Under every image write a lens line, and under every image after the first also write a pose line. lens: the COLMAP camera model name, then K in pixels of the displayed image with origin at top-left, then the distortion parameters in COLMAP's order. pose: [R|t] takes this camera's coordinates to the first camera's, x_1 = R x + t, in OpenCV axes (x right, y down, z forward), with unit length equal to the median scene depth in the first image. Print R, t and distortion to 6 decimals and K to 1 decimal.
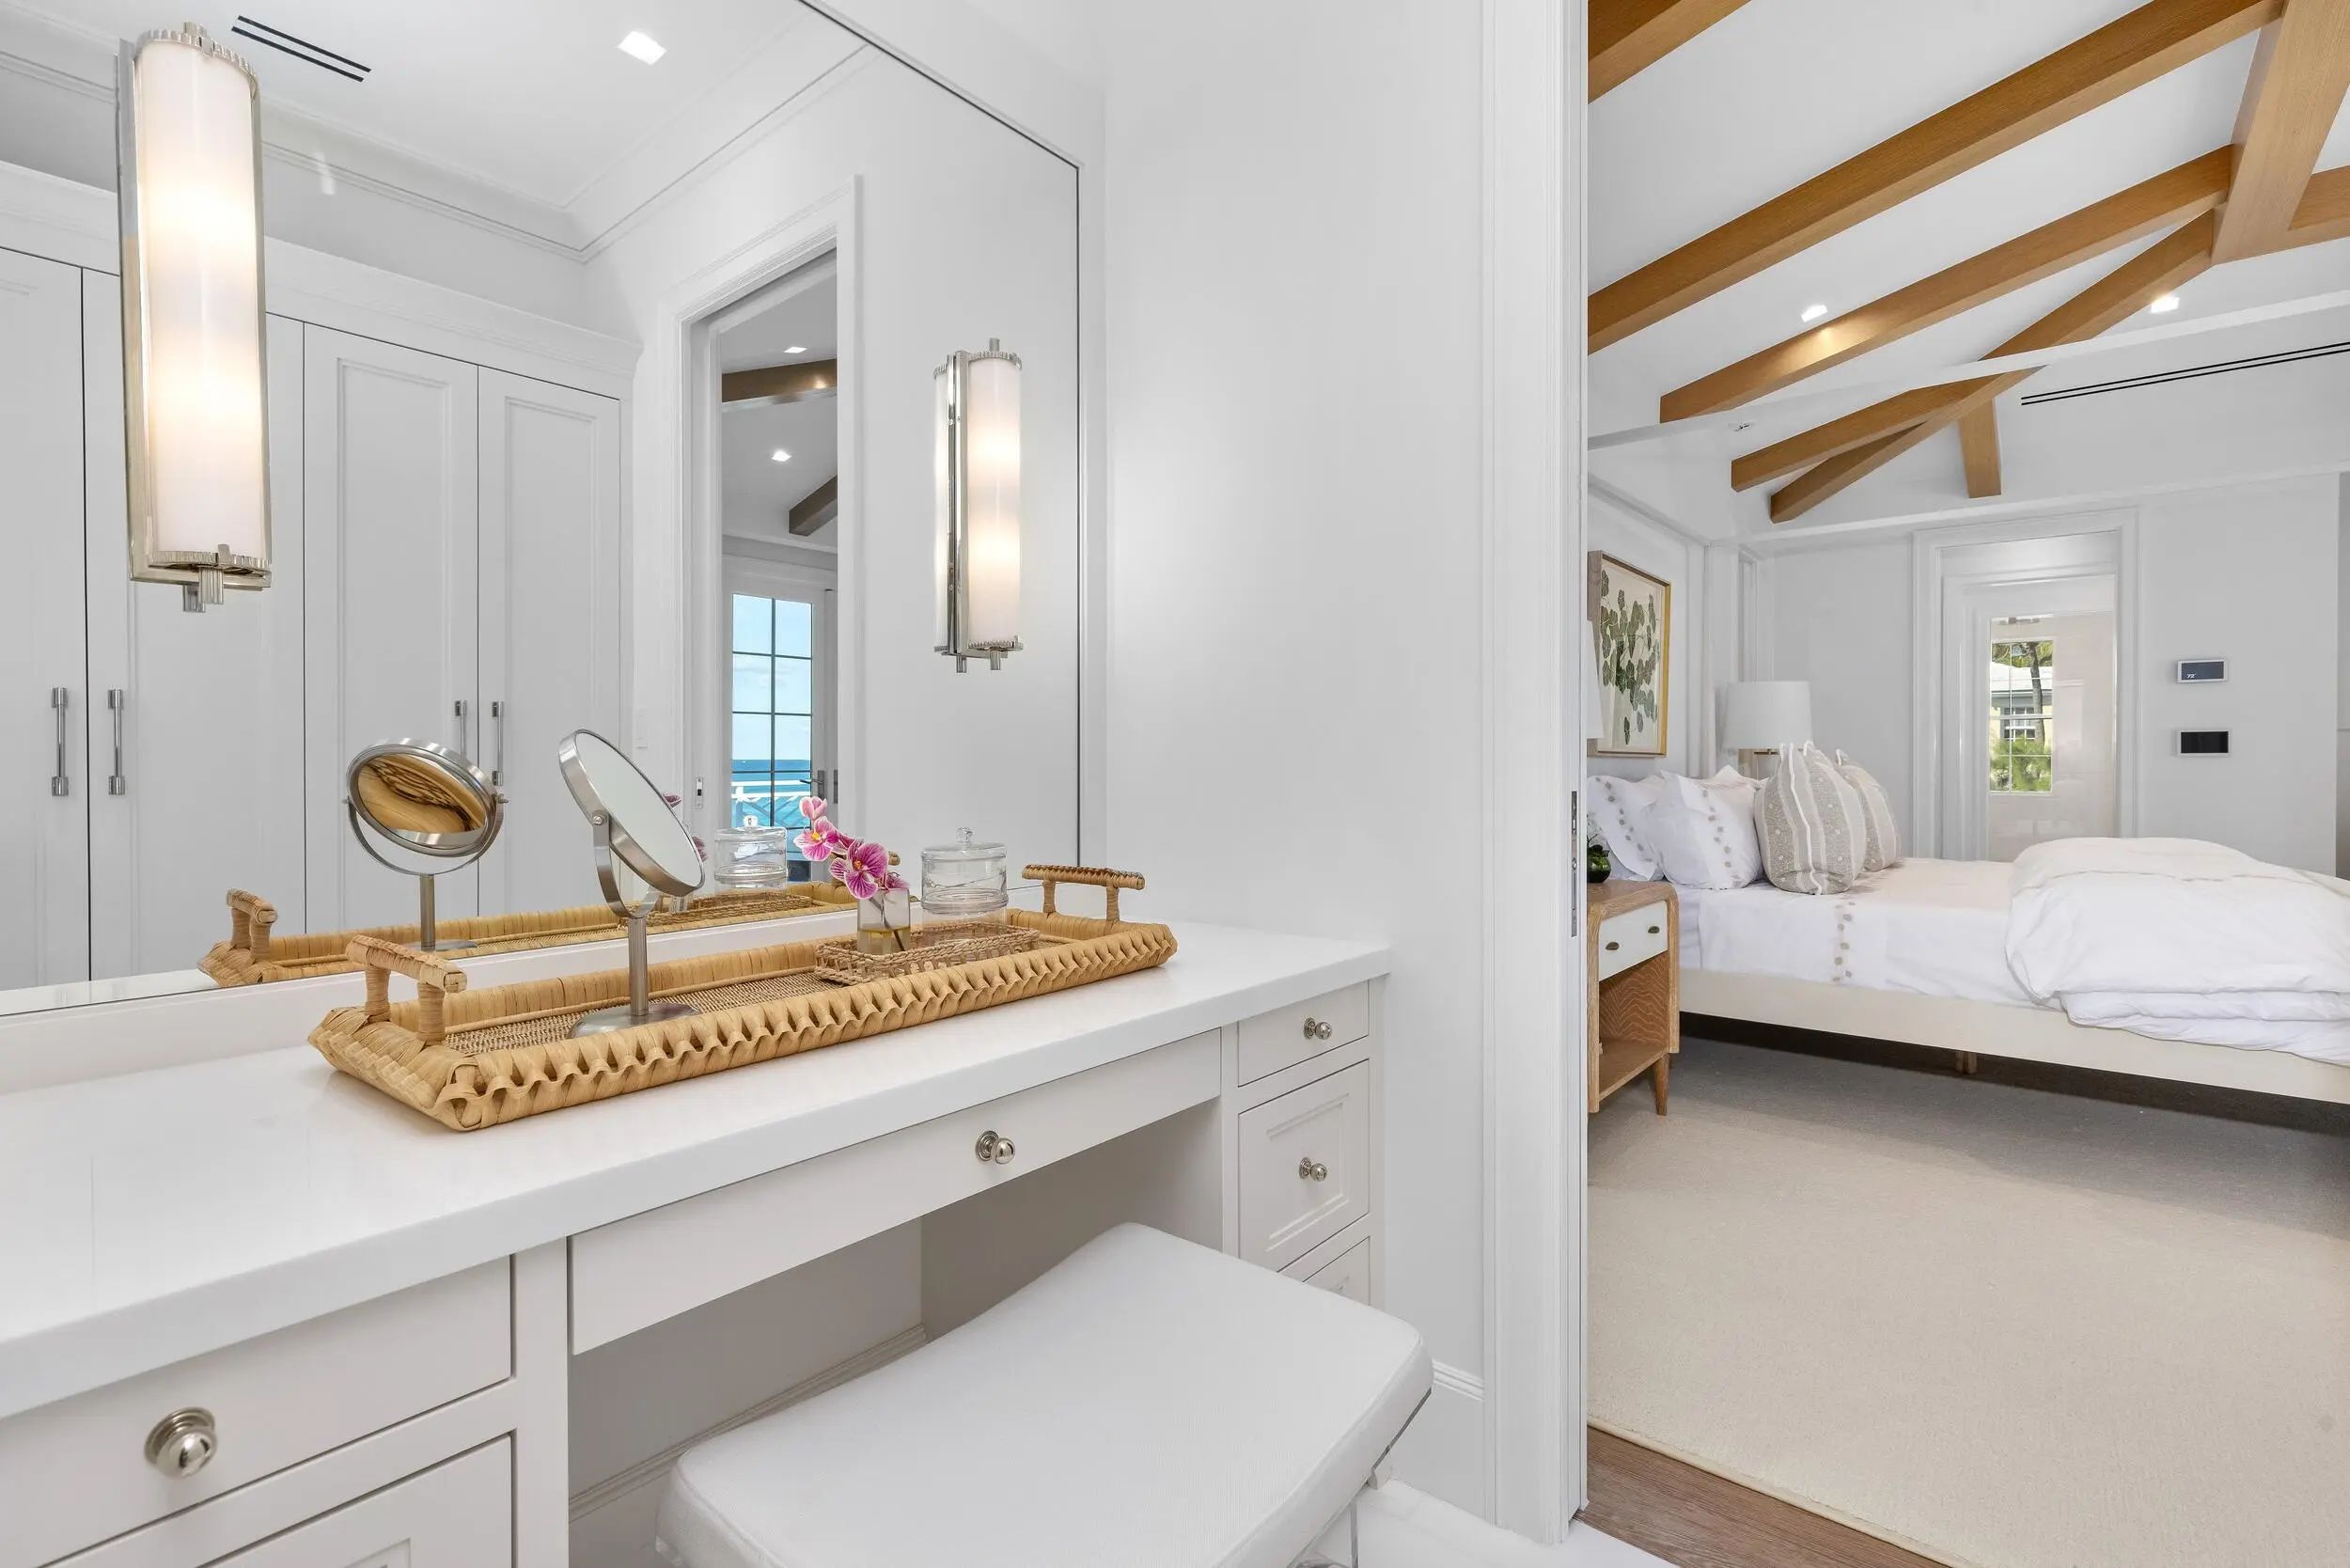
lens RADIAL K [[1066.1, 0, 1183.7], [0, 1066.1, 787.4], [0, 0, 1]] dist [0.002936, 0.001891]
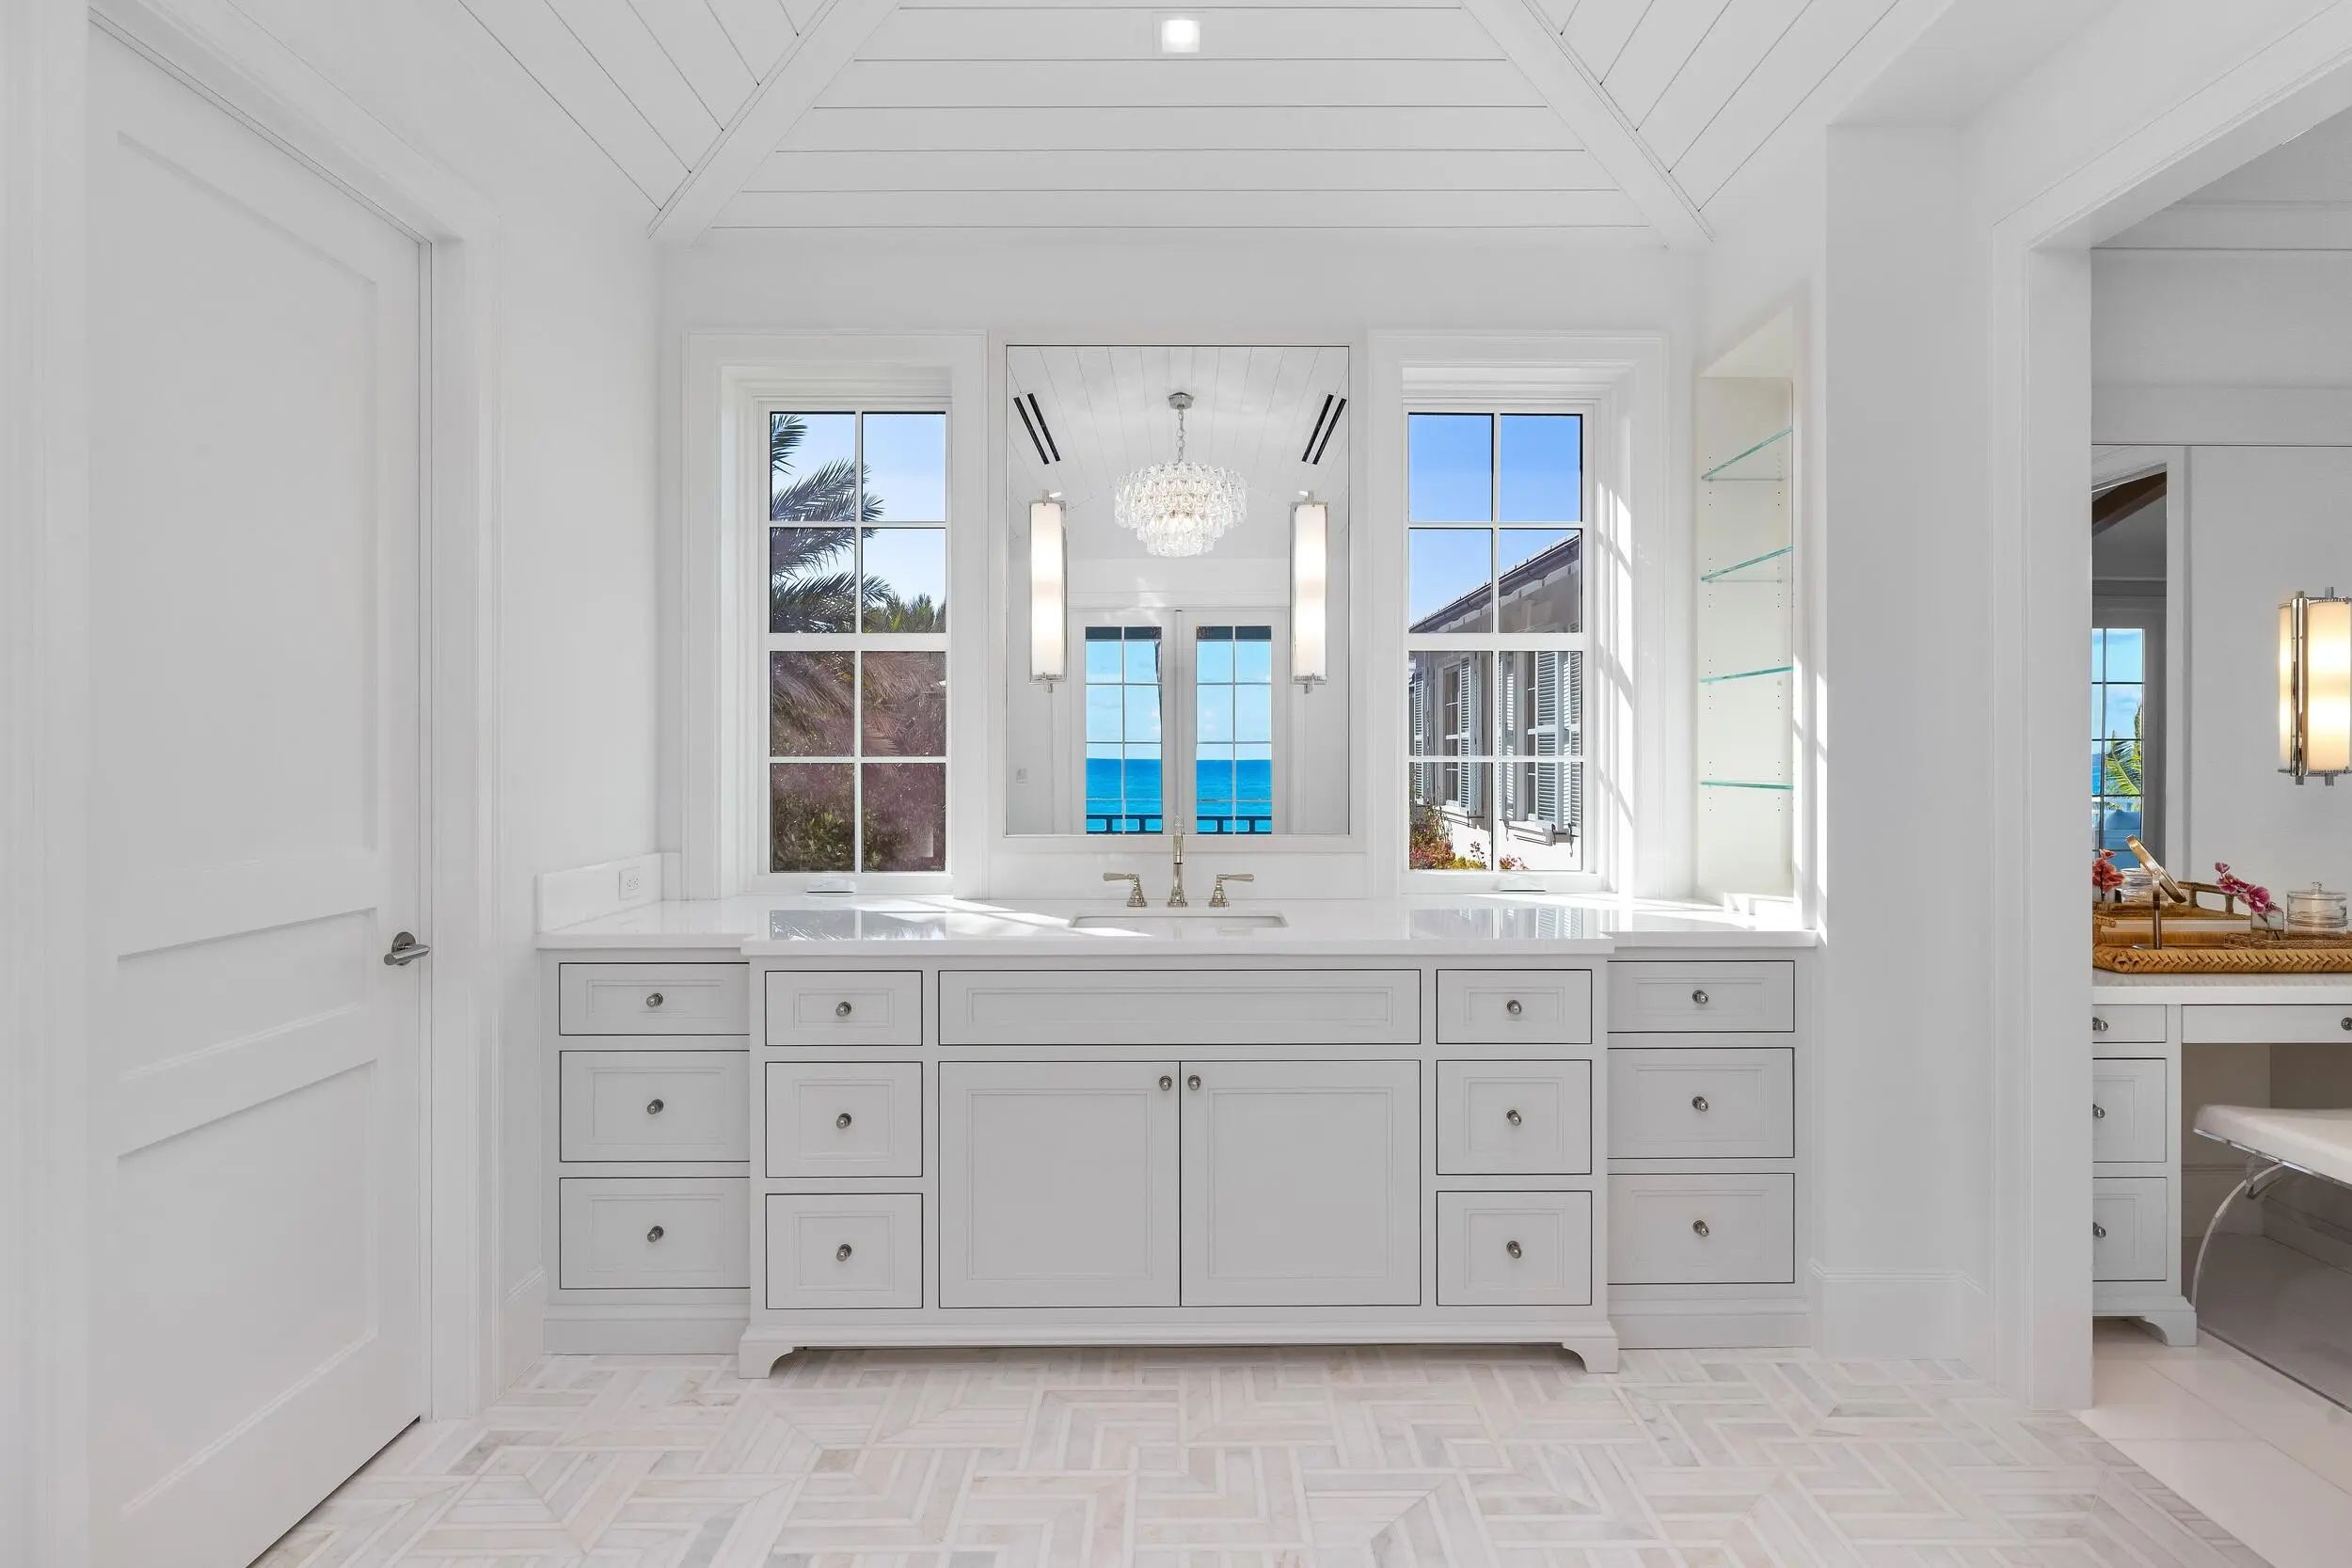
lens RADIAL K [[1143.8, 0, 1199.3], [0, 1143.8, 766.8], [0, 0, 1]] dist [0.002192, -0.001097]
pose [[0.622969, 0.007957, -0.782206, 0.162404], [-0.007387, 0.999964, 0.004290, -0.173555], [0.782212, 0.003106, 0.623005, -1.962130]]
